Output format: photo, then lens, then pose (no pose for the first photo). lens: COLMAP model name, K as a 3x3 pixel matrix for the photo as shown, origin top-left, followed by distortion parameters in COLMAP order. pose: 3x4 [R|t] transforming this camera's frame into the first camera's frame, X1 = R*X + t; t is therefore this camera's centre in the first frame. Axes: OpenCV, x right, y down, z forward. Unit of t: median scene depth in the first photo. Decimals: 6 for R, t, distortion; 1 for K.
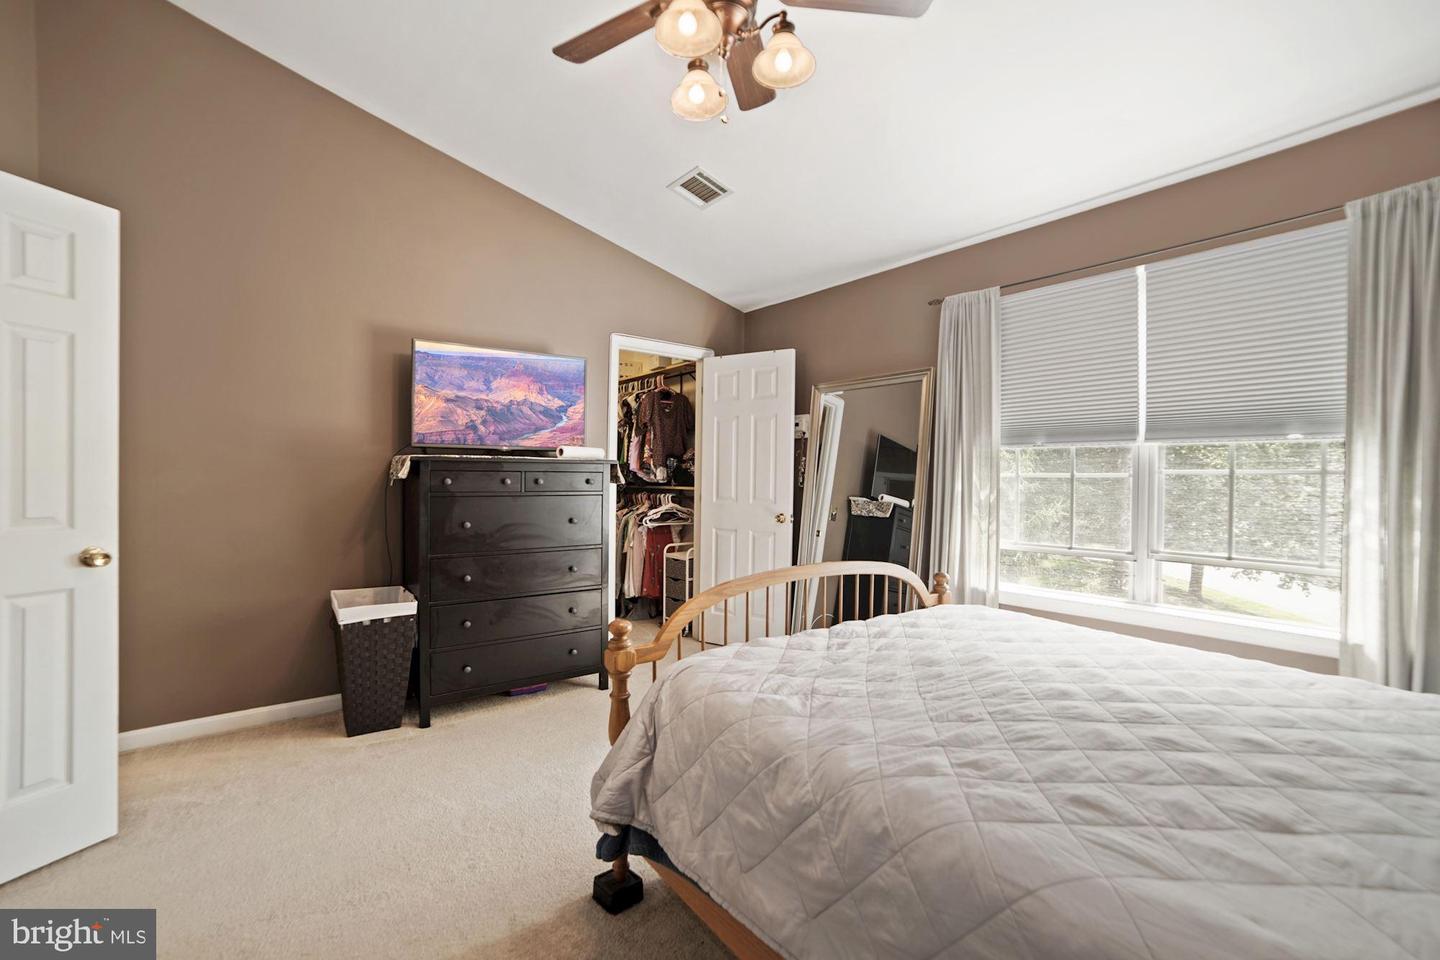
lens RADIAL K [[579.2, 0, 715.1], [0, 579.2, 487.7], [0, 0, 1]] dist [0.015154, 0.000085]
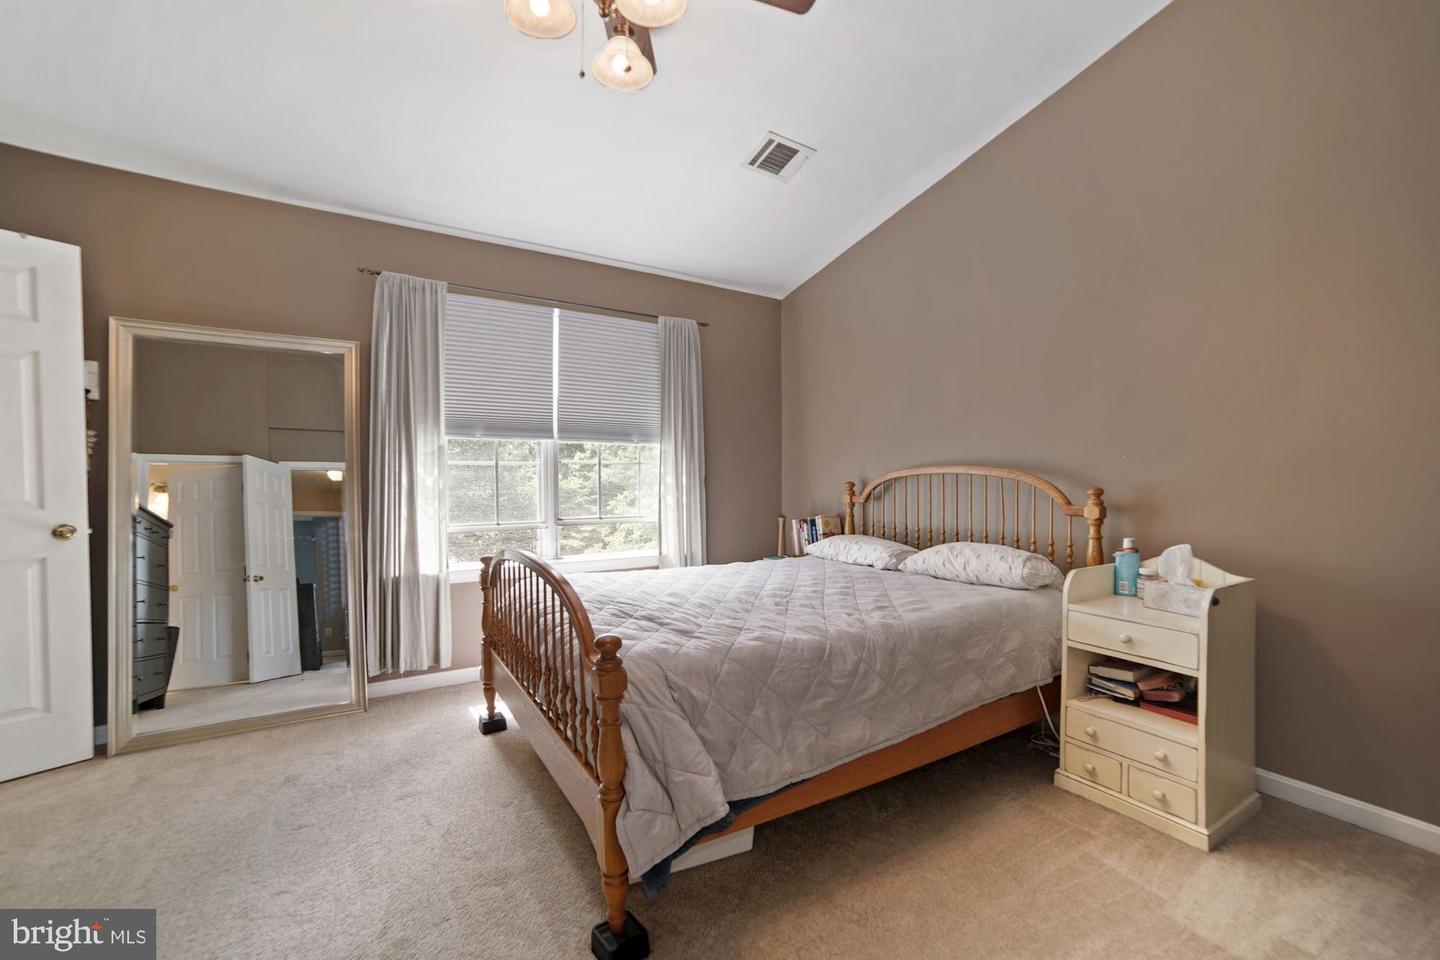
lens RADIAL K [[610.6, 0, 720.0], [0, 610.6, 480.0], [0, 0, 1]] dist [-0.036924, 0.000051]
pose [[0.134588, -0.017380, 0.990749, -0.598680], [0.017871, 0.999726, 0.015110, 0.000624], [-0.990740, 0.015672, 0.134862, 0.434224]]
